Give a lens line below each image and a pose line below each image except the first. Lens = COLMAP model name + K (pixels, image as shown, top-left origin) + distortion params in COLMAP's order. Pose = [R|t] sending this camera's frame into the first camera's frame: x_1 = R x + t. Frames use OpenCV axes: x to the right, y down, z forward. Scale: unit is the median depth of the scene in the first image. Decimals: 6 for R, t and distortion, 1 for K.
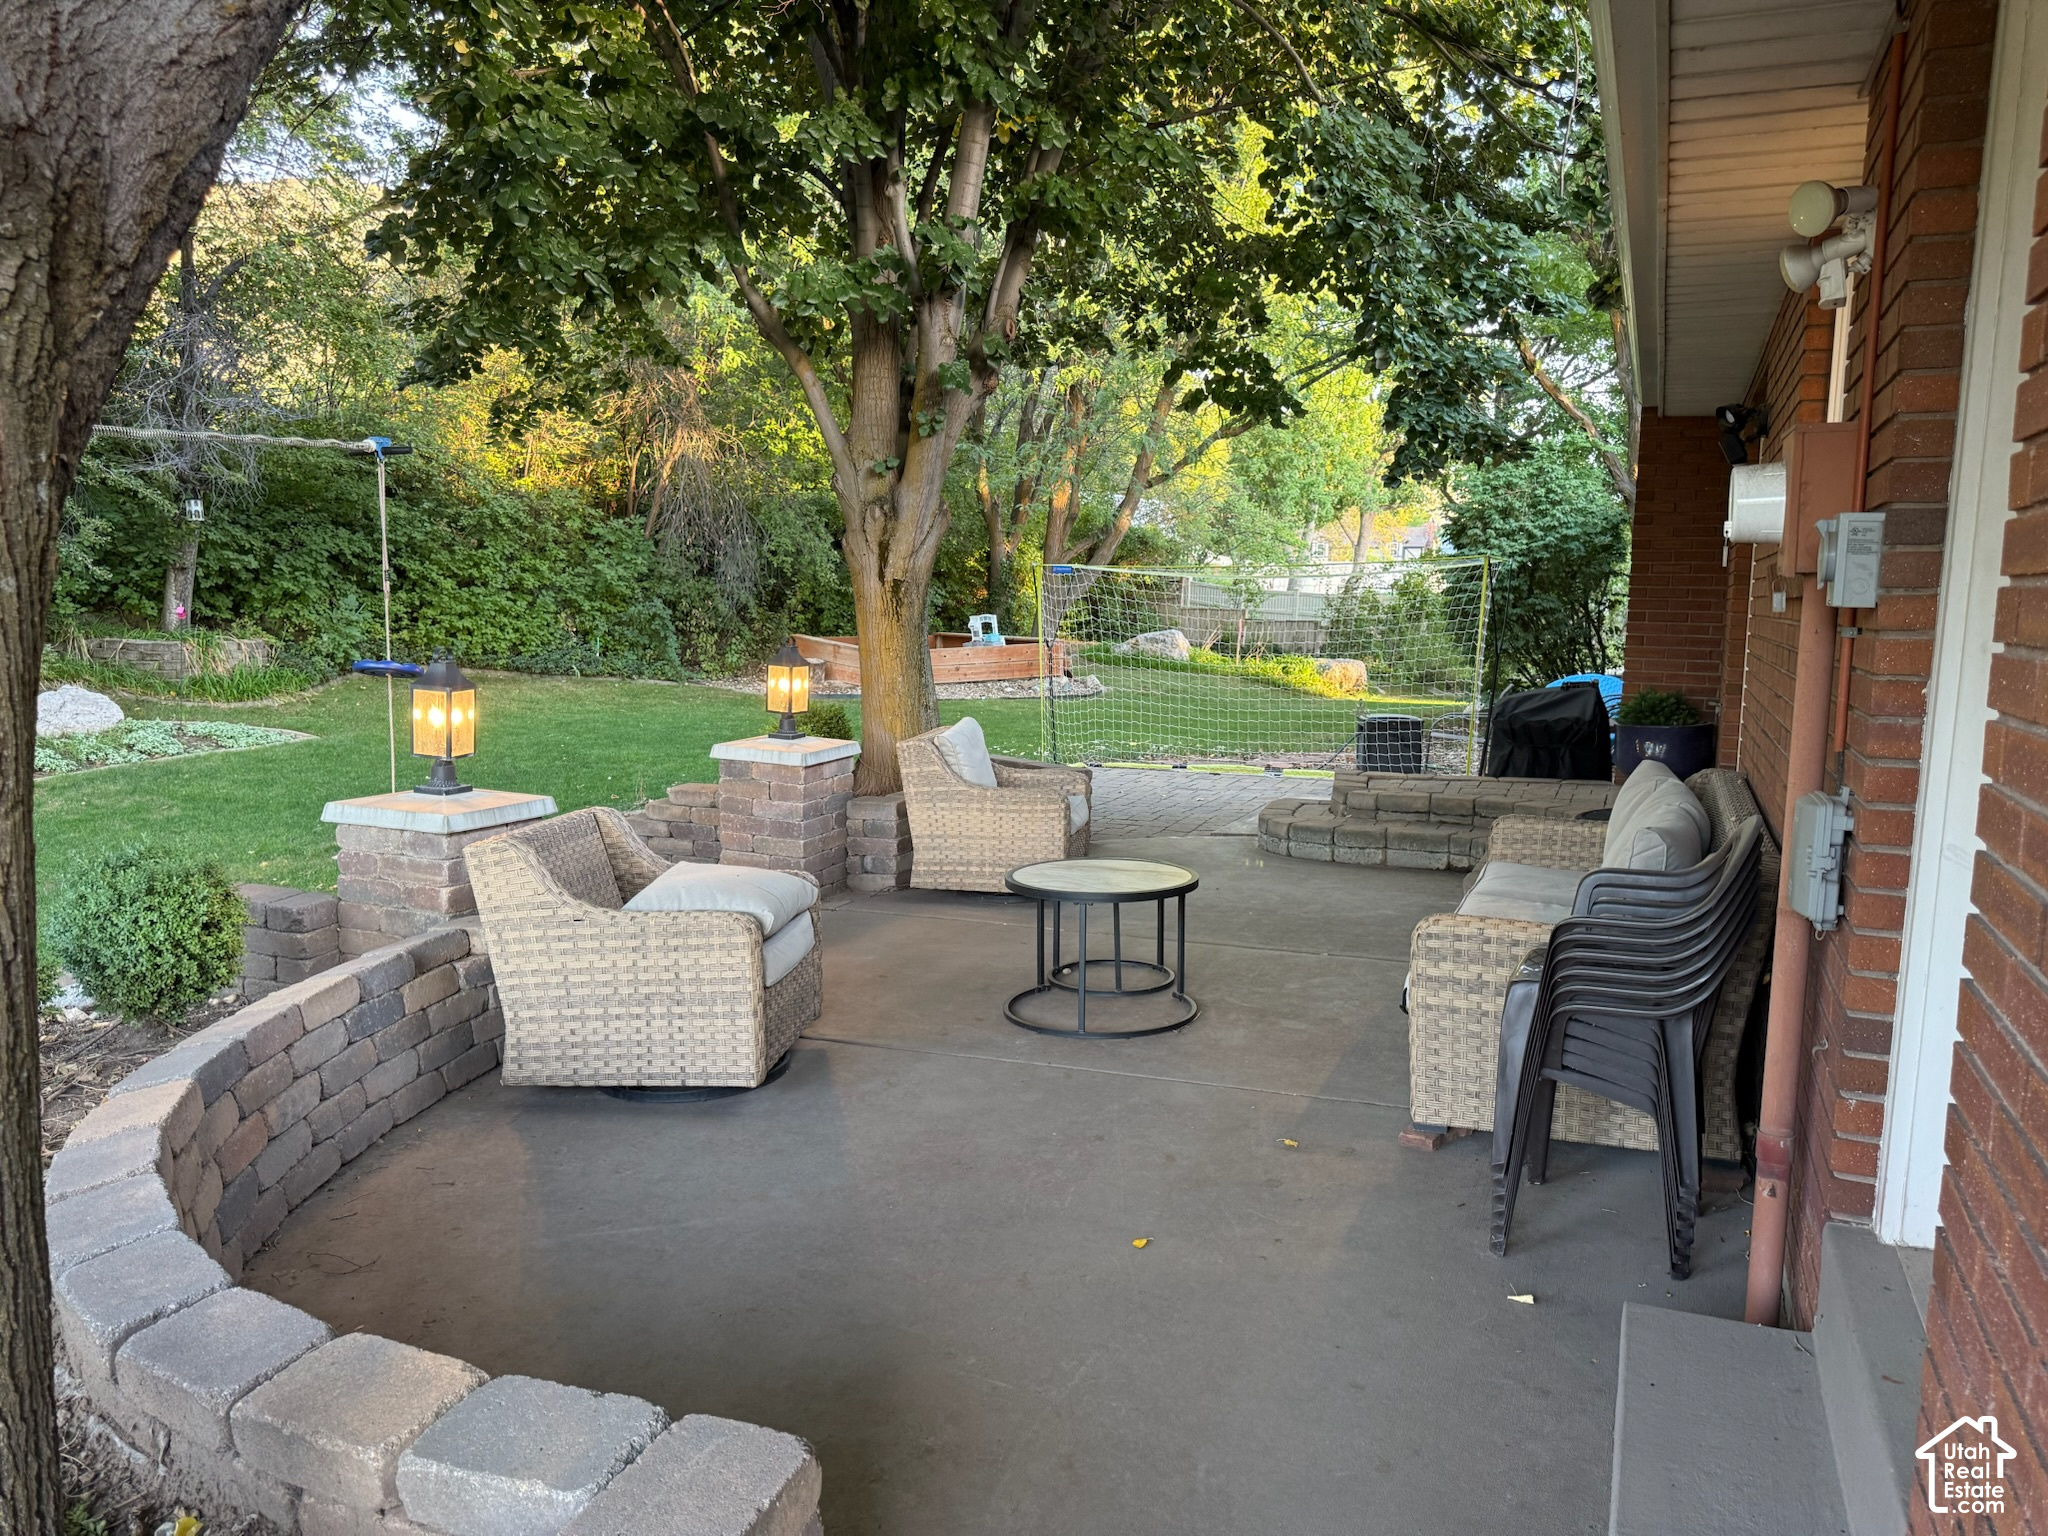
lens RADIAL K [[1438.7, 0, 1020.8], [0, 1438.7, 764.3], [0, 0, 1]] dist [0.153686, -0.230149]
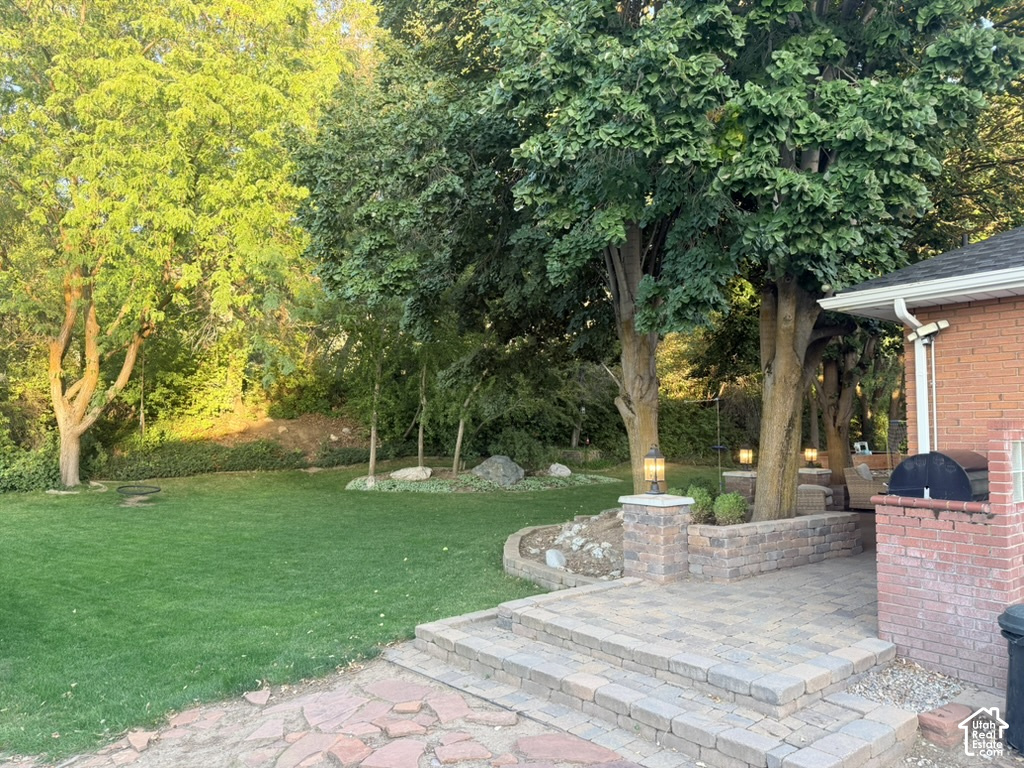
lens RADIAL K [[719.3, 0, 510.4], [0, 719.3, 382.1], [0, 0, 1]] dist [0.153686, -0.230149]
pose [[0.895663, -0.042932, -0.442656, -0.002248], [-0.043746, 0.981998, -0.183756, 0.064047], [0.442577, 0.183947, 0.877661, -0.464045]]
